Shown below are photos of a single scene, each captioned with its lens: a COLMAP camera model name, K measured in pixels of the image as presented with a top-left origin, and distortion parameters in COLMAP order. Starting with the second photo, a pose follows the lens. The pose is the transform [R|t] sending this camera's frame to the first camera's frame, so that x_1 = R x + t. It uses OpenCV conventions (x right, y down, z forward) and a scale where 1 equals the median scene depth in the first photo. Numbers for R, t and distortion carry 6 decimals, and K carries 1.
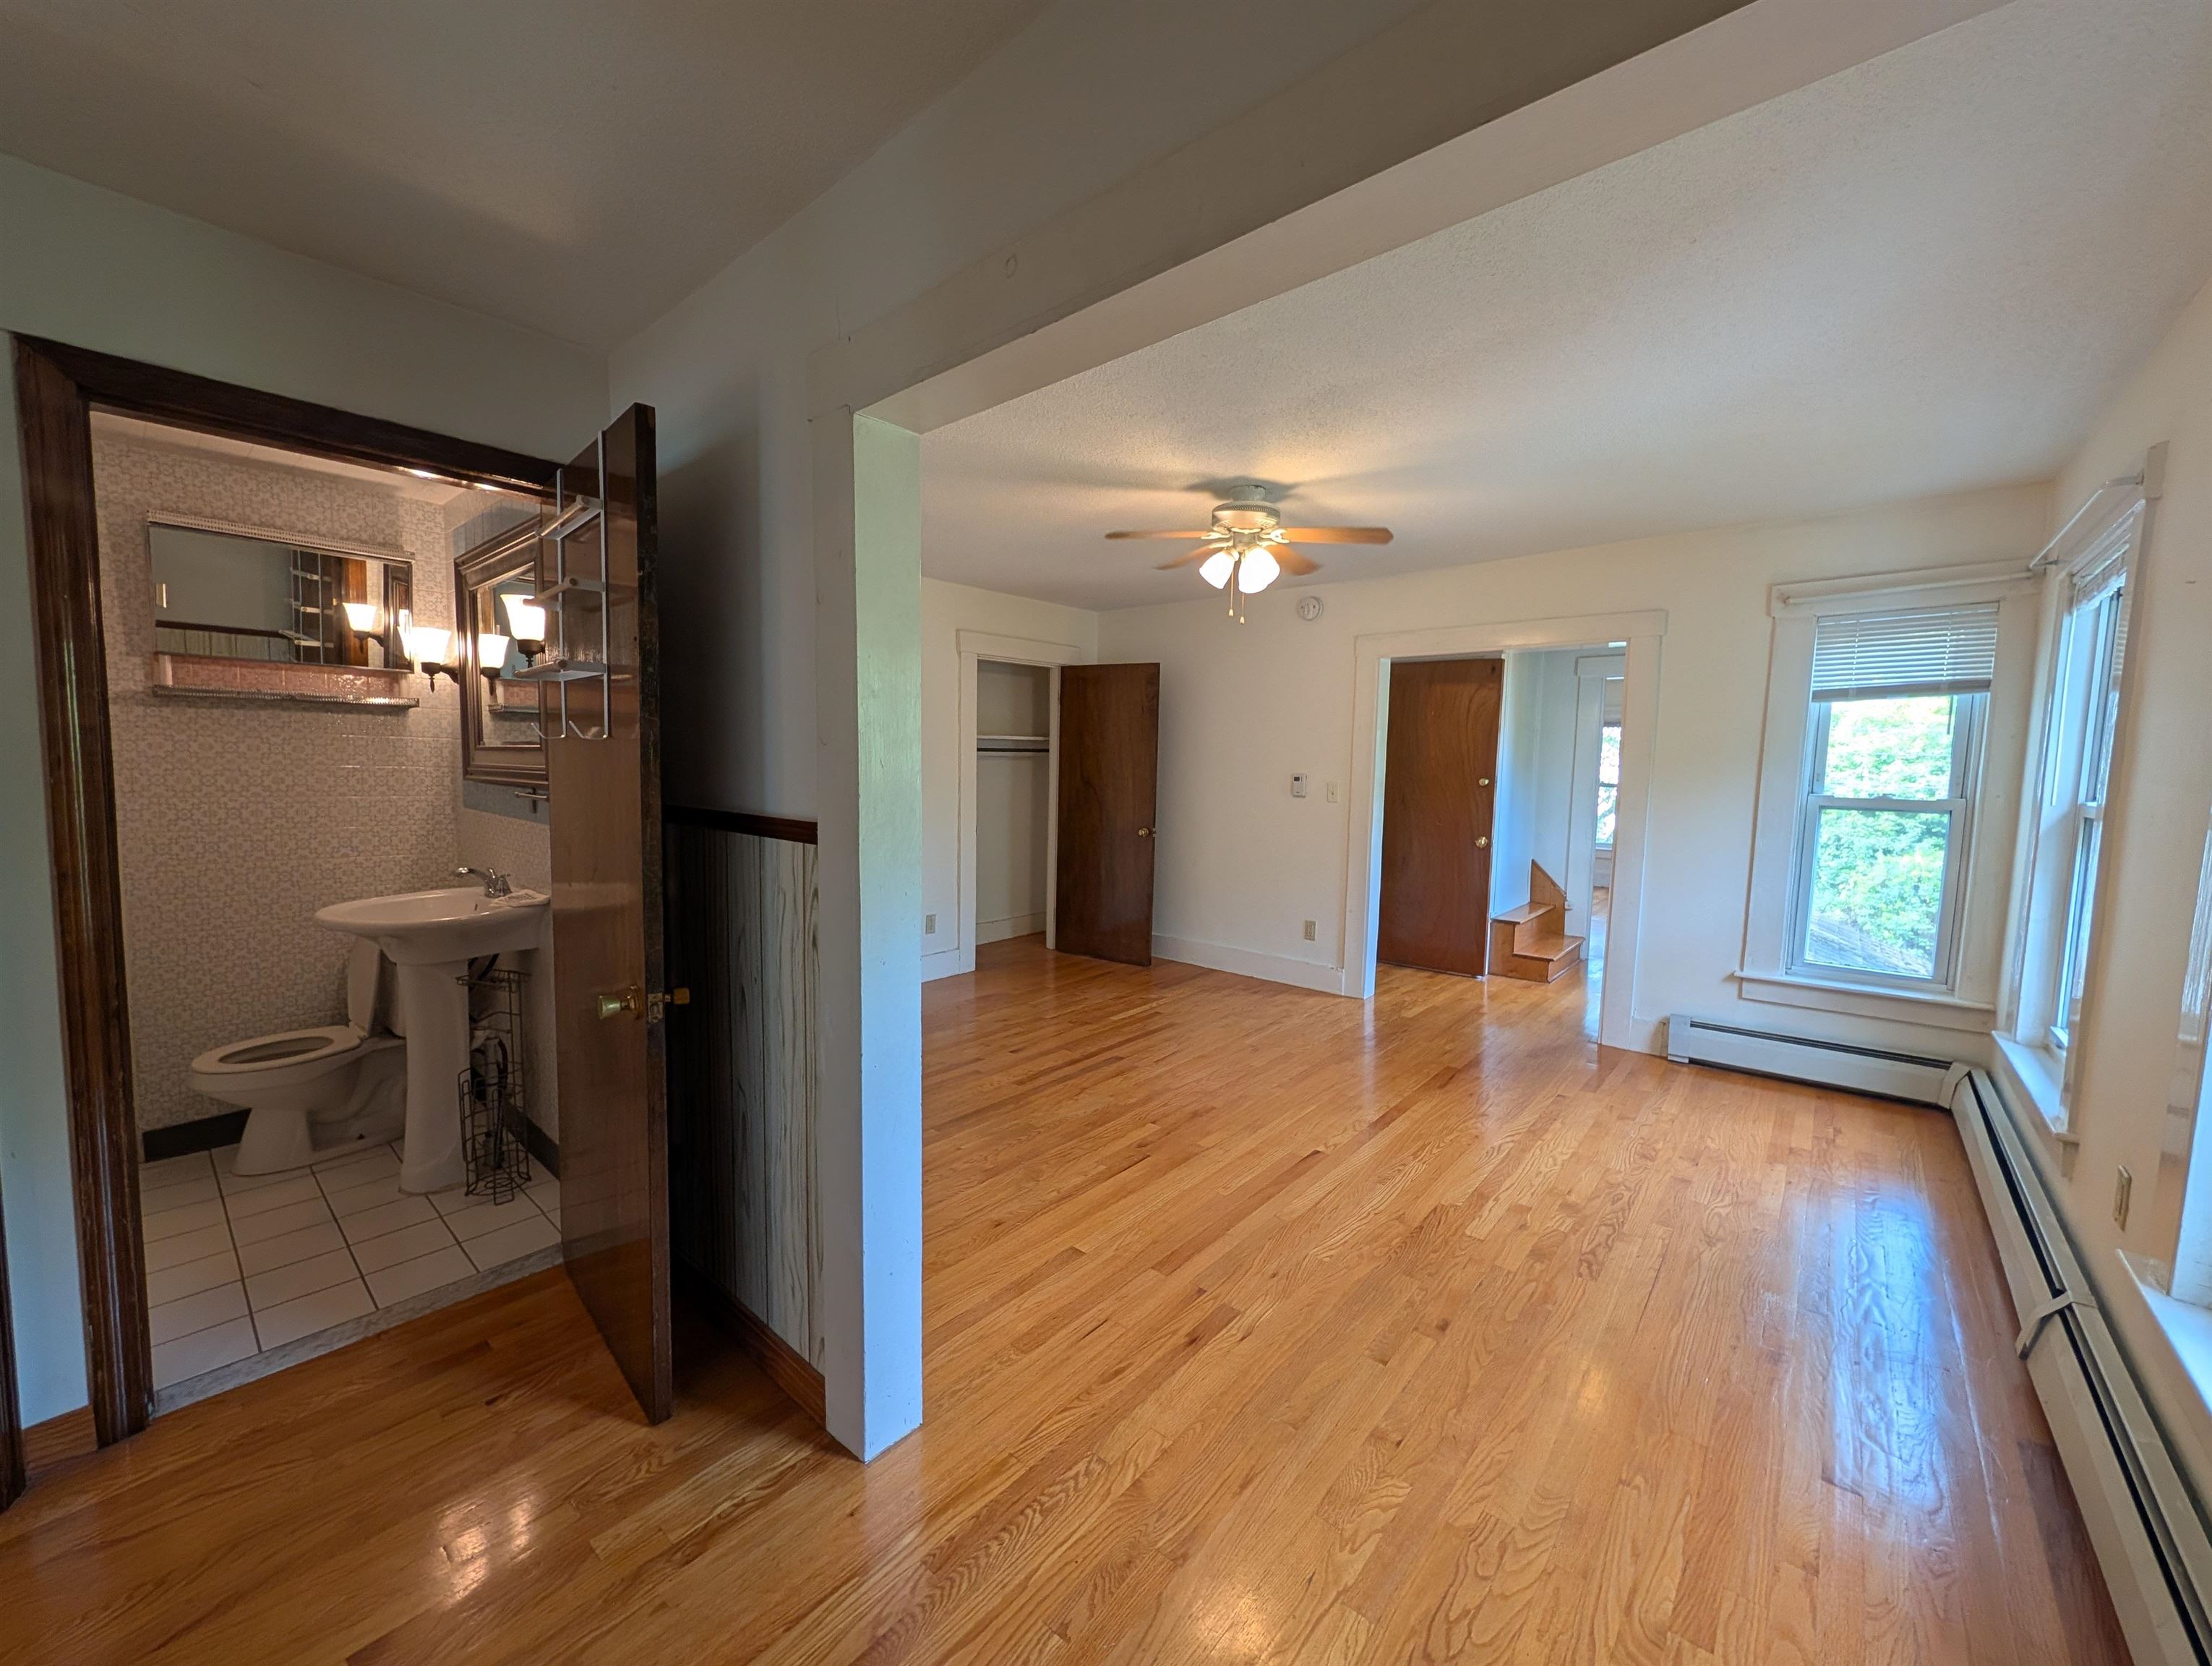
lens RADIAL K [[846.9, 0, 1101.4], [0, 846.9, 827.8], [0, 0, 1]] dist [-0.000438, 0.000288]
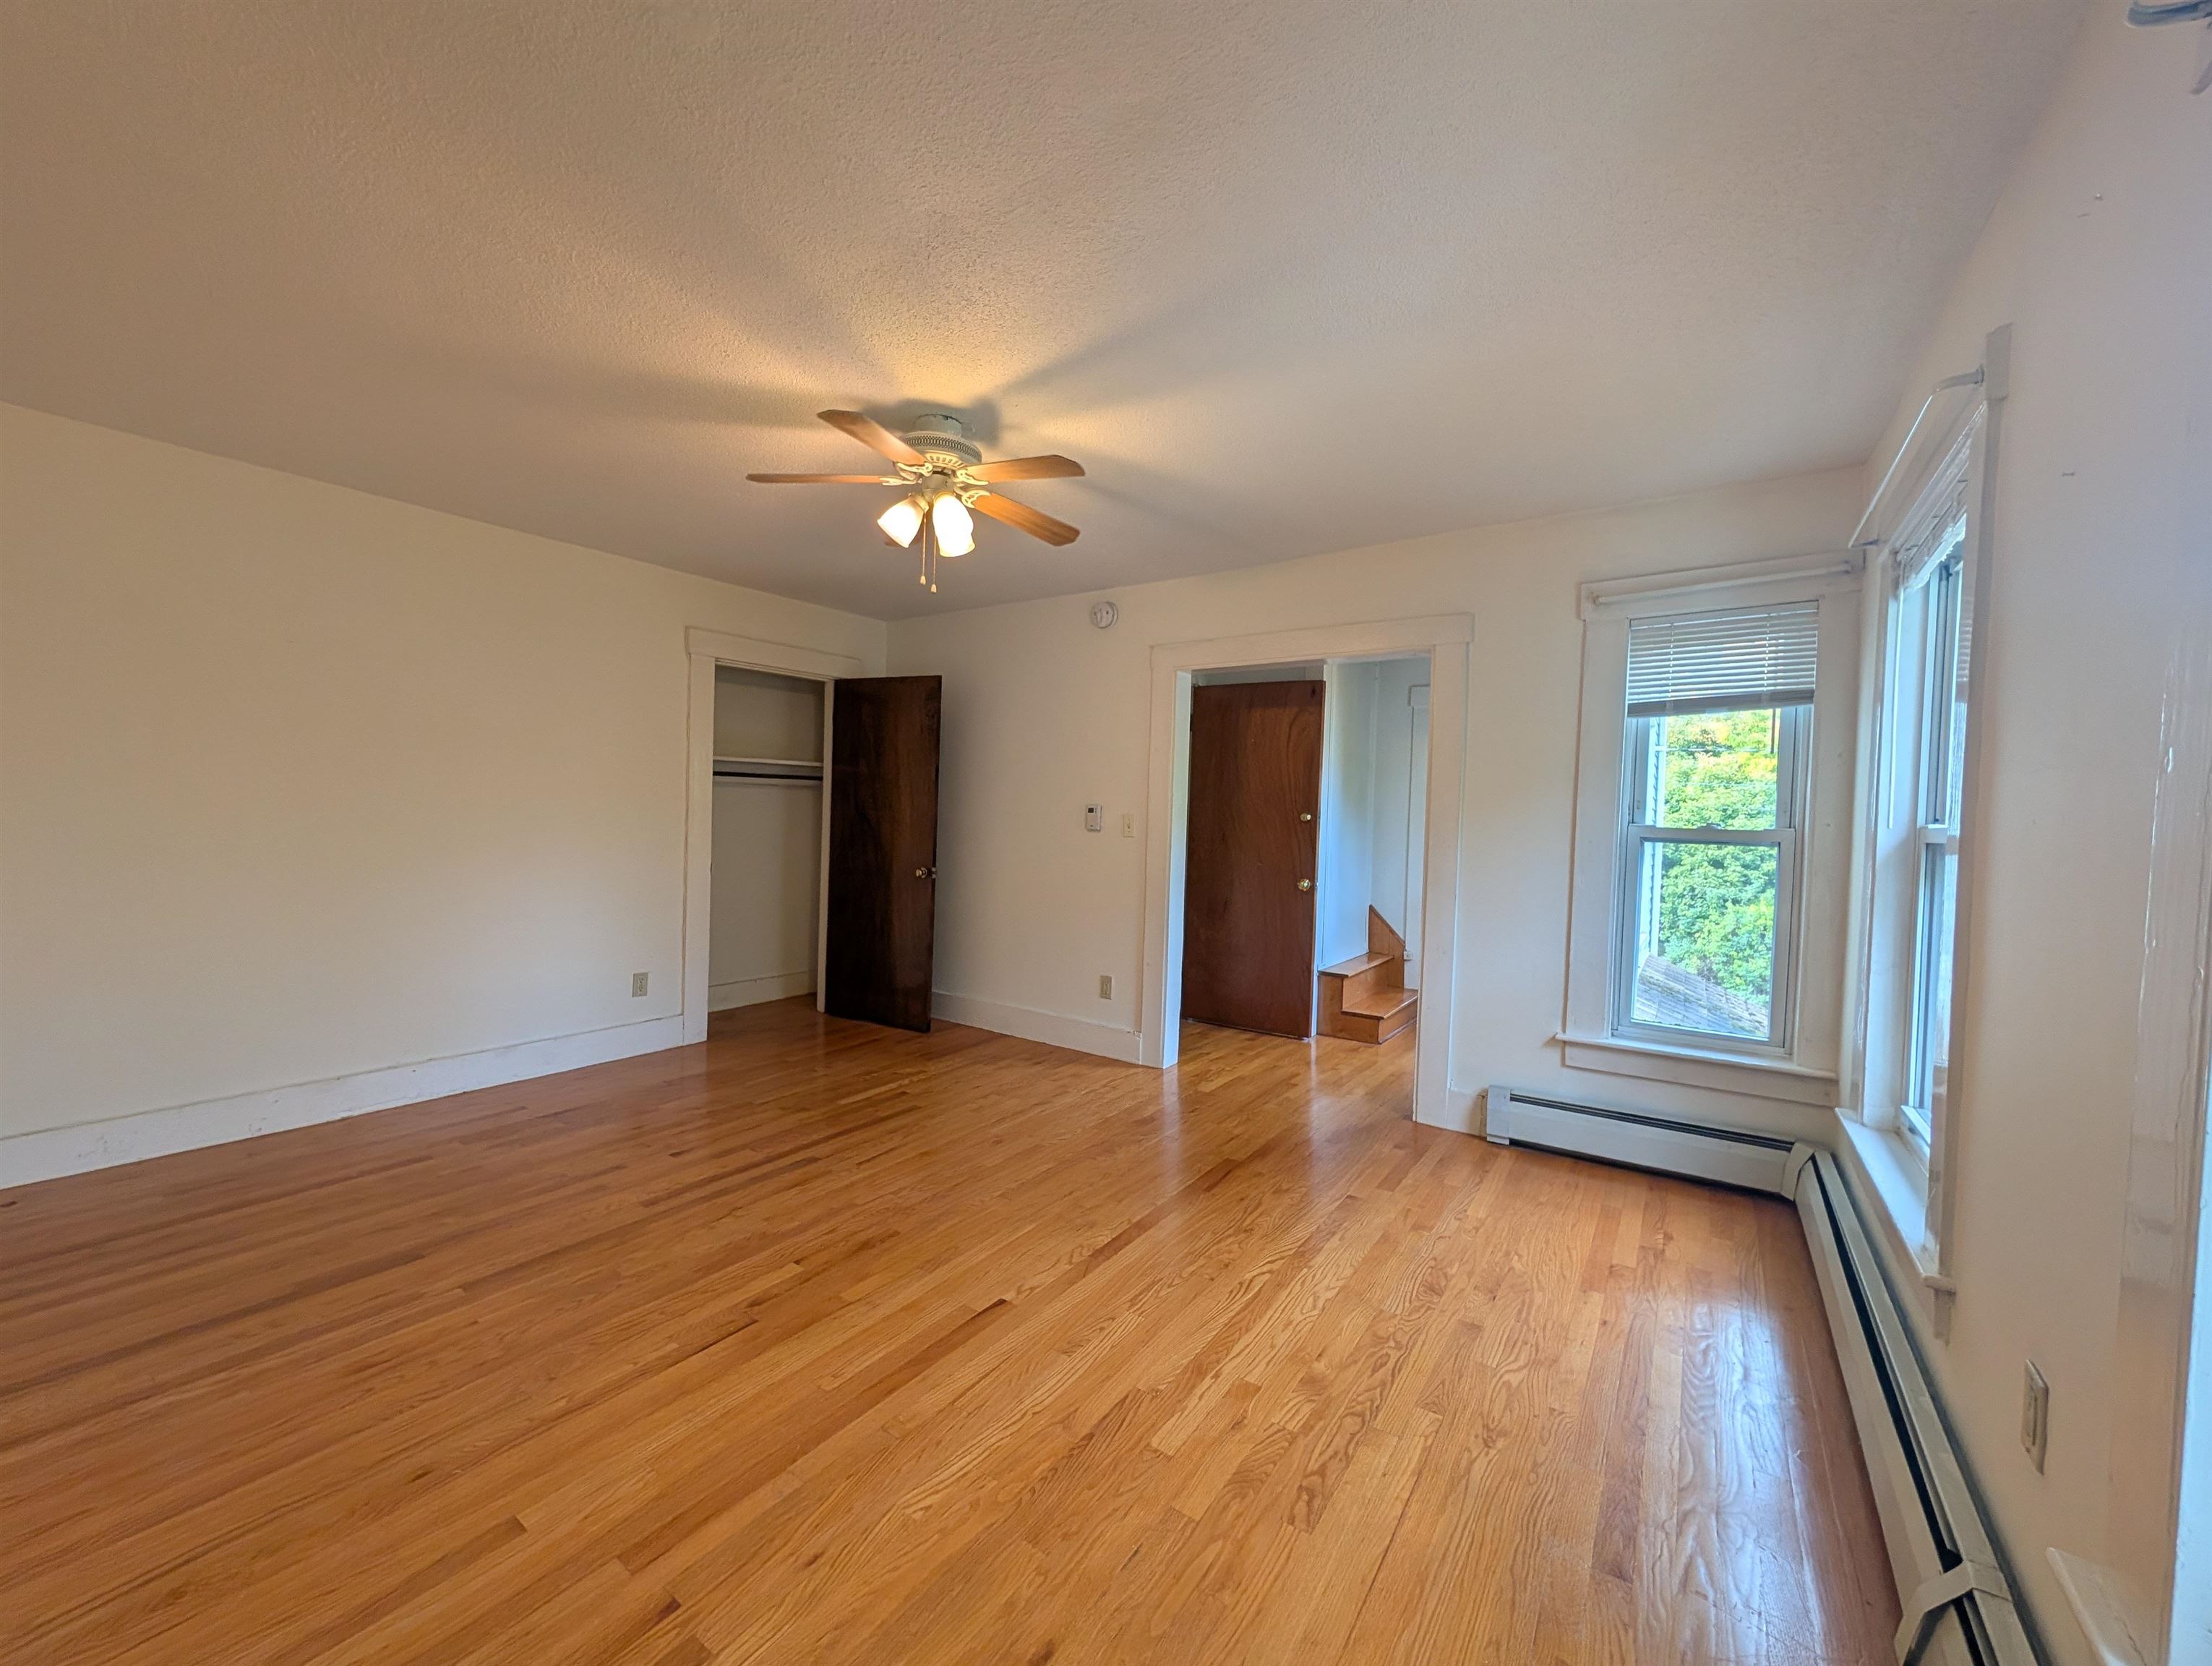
lens RADIAL K [[846.9, 0, 1101.4], [0, 846.9, 827.8], [0, 0, 1]] dist [-0.000438, 0.000288]
pose [[0.994544, 0.008955, 0.103937, 0.231703], [-0.002639, 0.998150, -0.060745, 0.019084], [-0.104289, 0.060139, 0.992727, 0.219689]]
